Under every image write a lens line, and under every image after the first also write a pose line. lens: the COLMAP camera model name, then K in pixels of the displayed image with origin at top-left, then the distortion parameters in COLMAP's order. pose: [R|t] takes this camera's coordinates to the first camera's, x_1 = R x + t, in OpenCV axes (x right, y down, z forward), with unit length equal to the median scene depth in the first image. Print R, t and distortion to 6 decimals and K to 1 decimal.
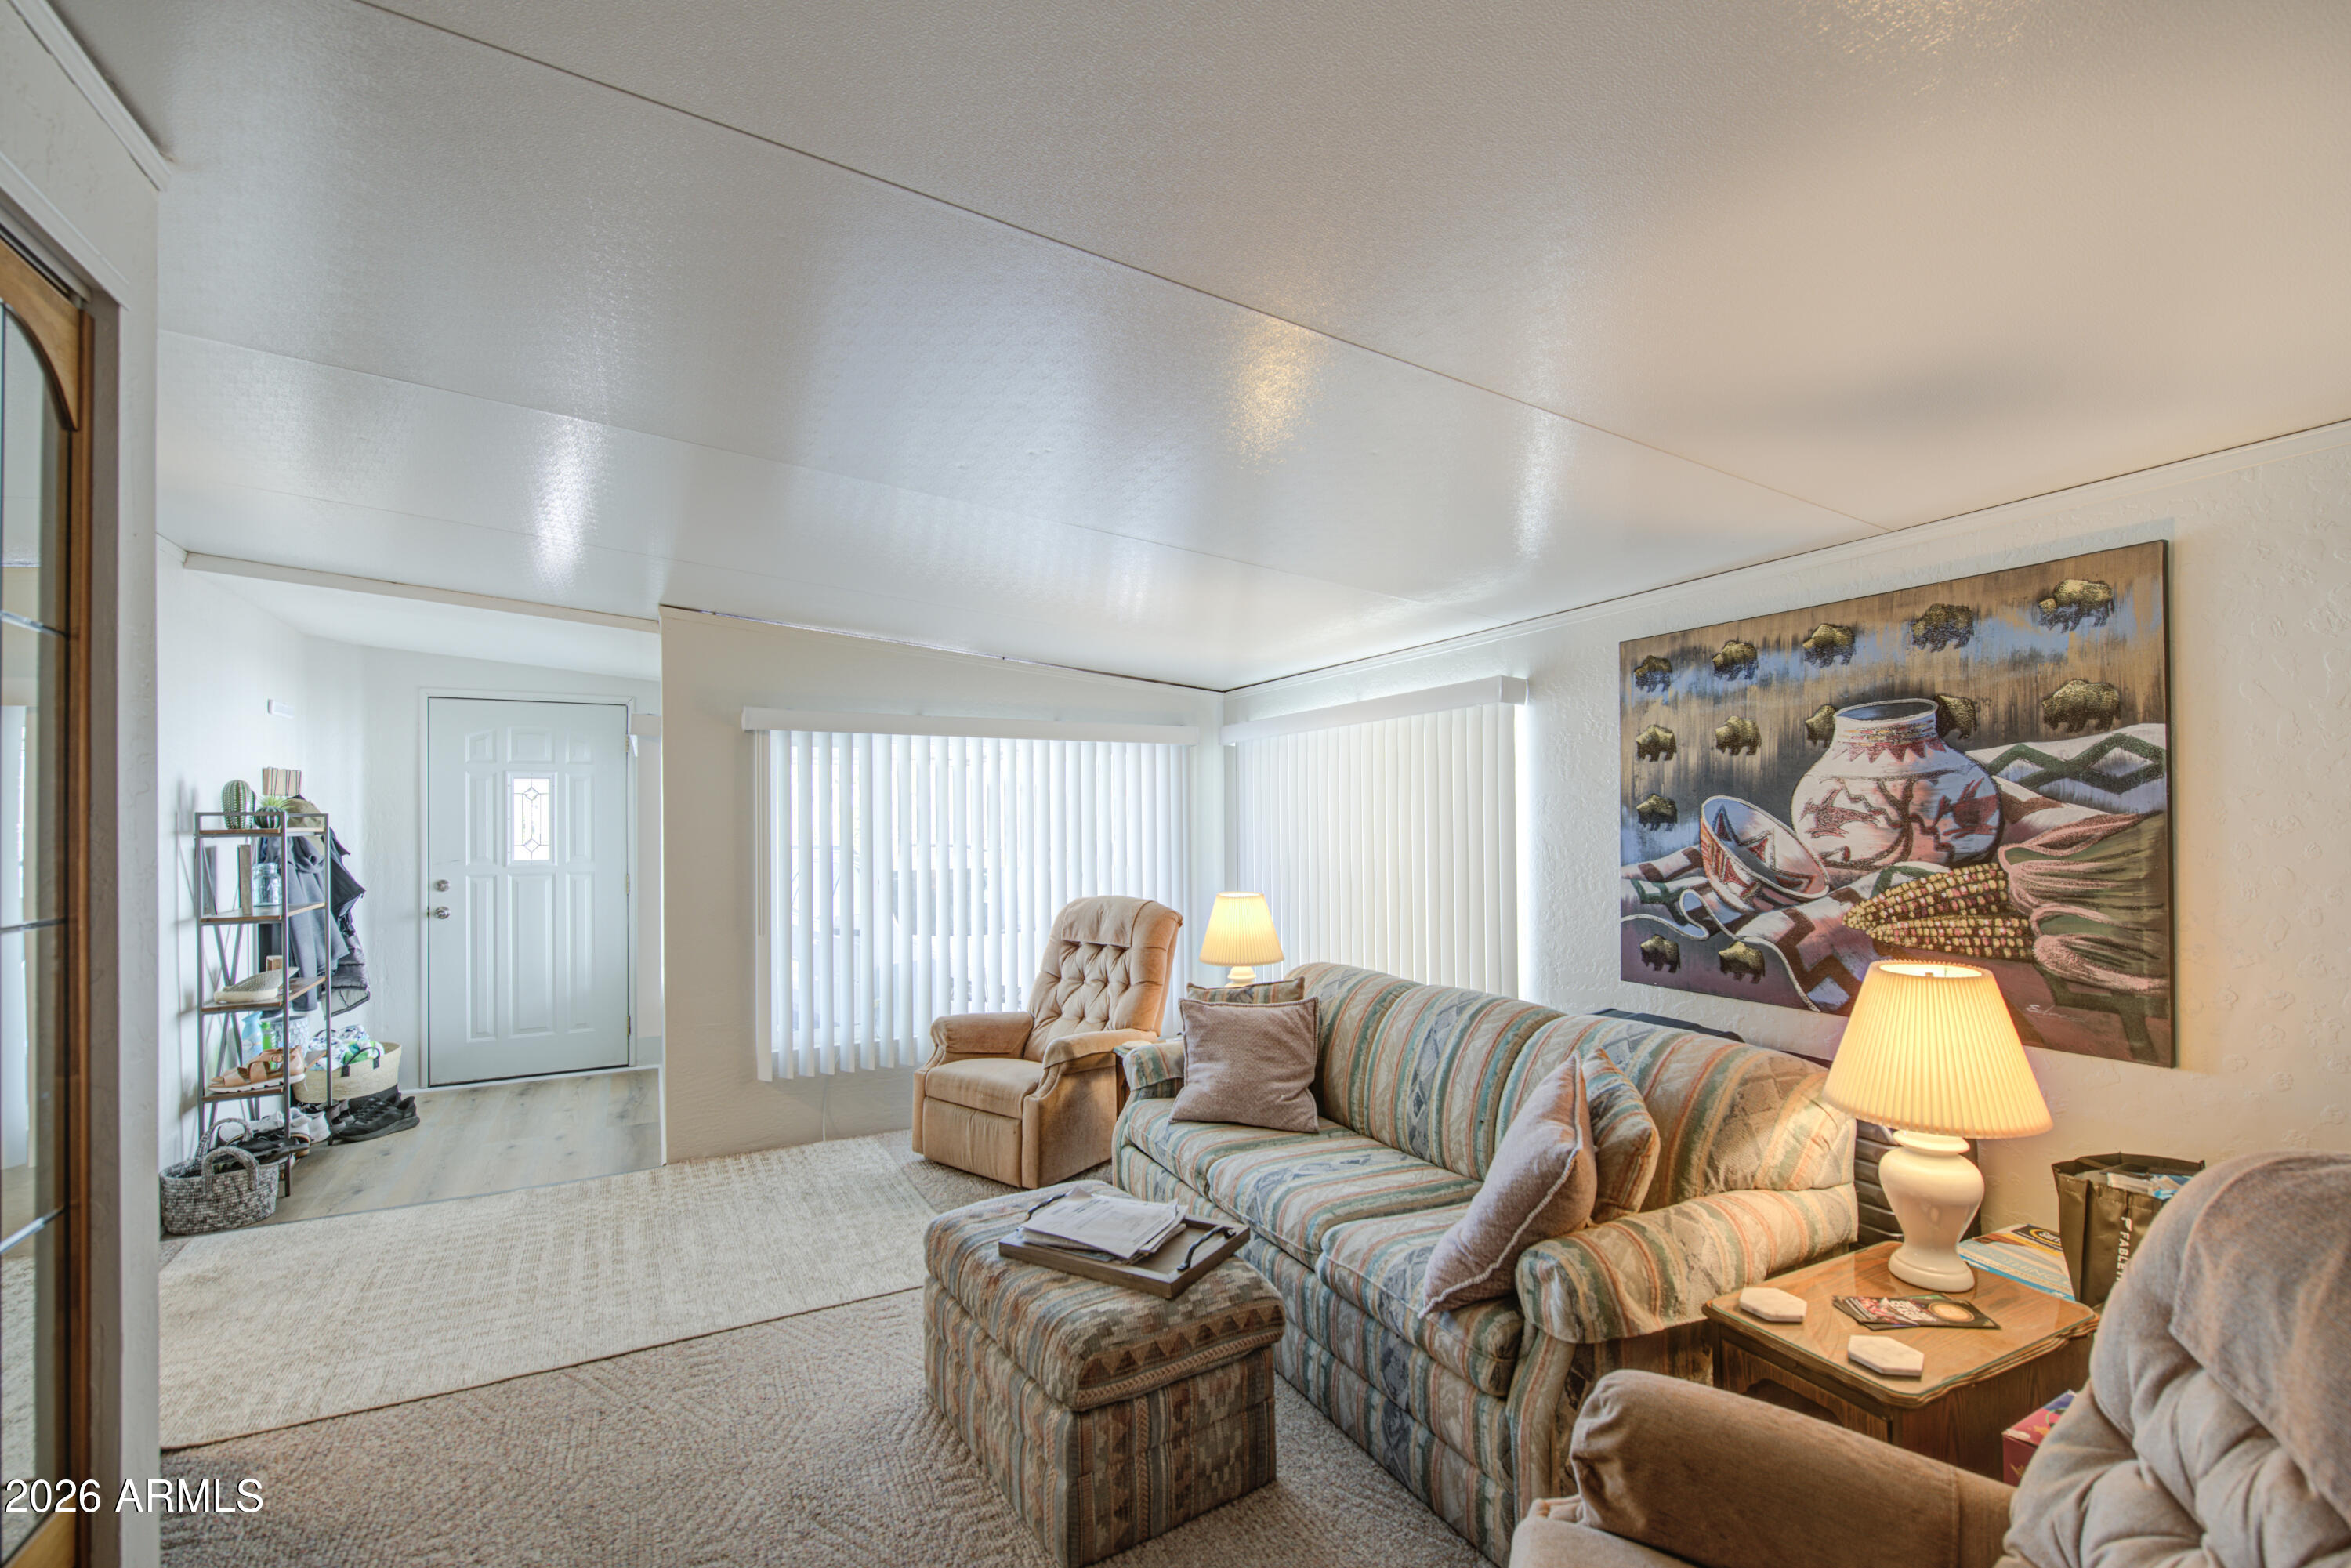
lens RADIAL K [[1048.7, 0, 1176.6], [0, 1048.7, 814.2], [0, 0, 1]] dist [-0.000764, -0.000509]
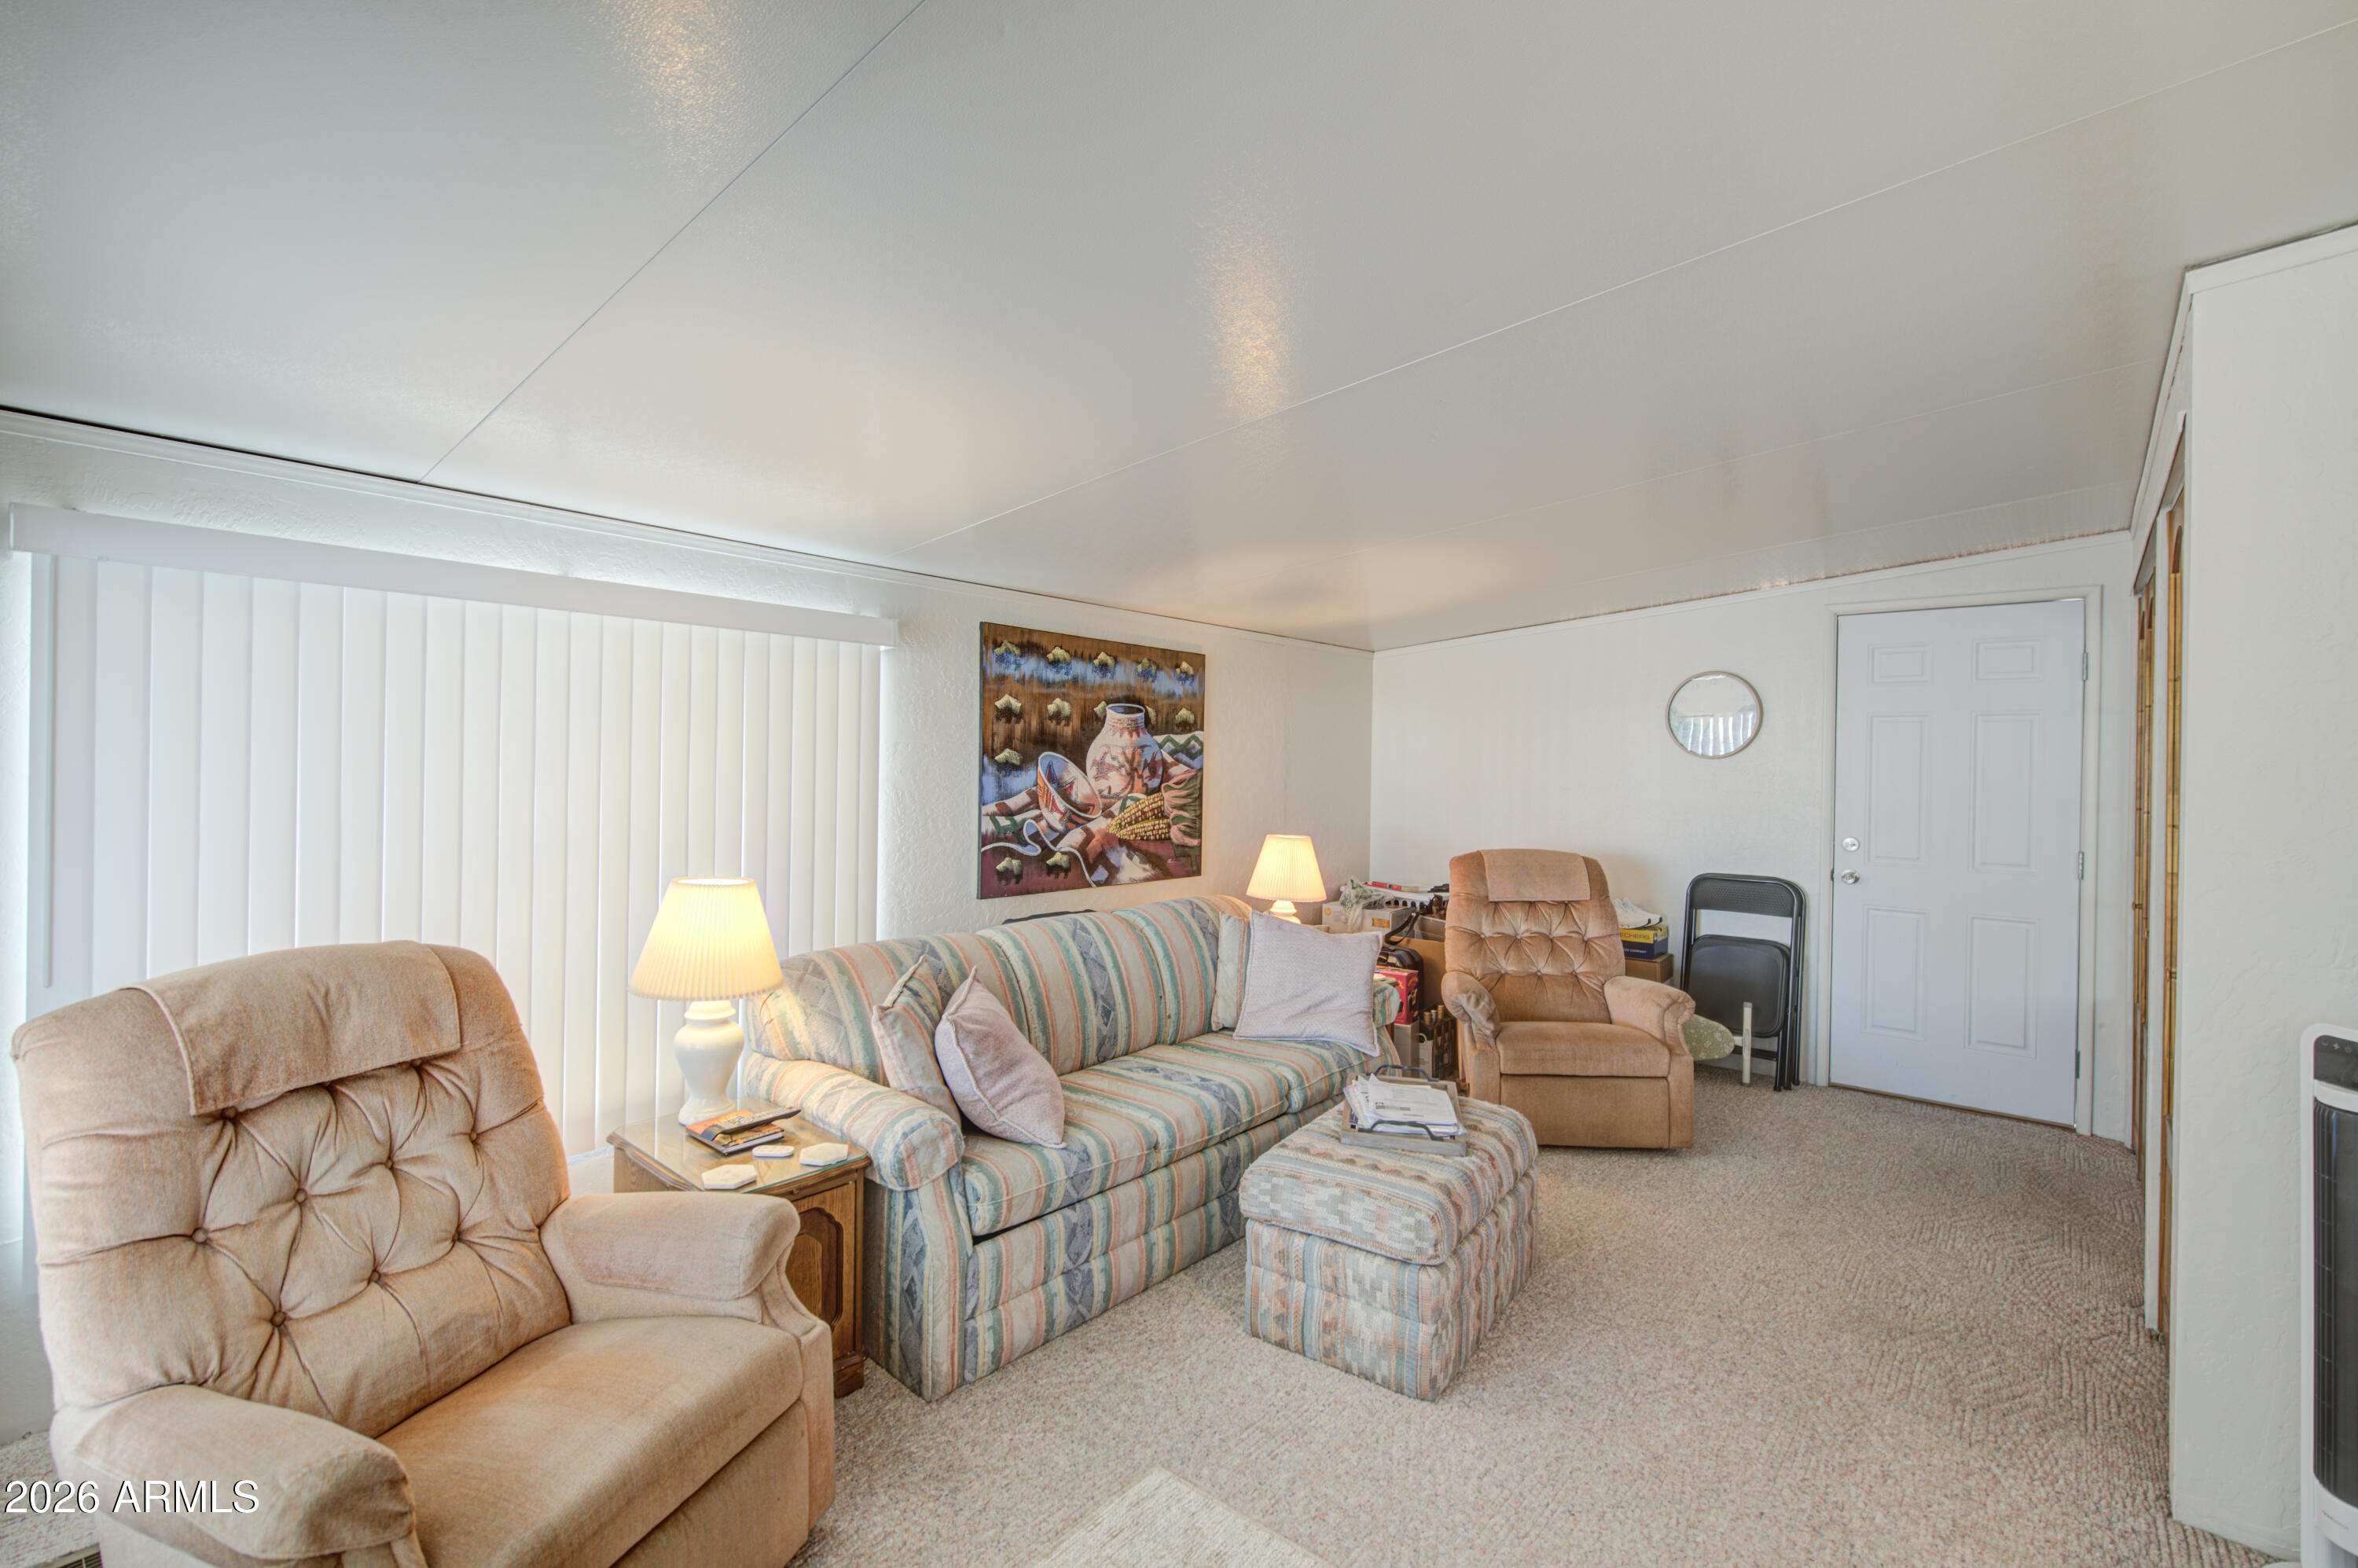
lens RADIAL K [[1093.8, 0, 1179.0], [0, 1093.8, 784.0], [0, 0, 1]] dist [-0.001246, -0.000571]
pose [[-0.416814, -0.013827, 0.908887, -0.960725], [-0.019540, 0.999790, 0.006249, 0.013531], [-0.908782, -0.015155, -0.416997, 1.539041]]
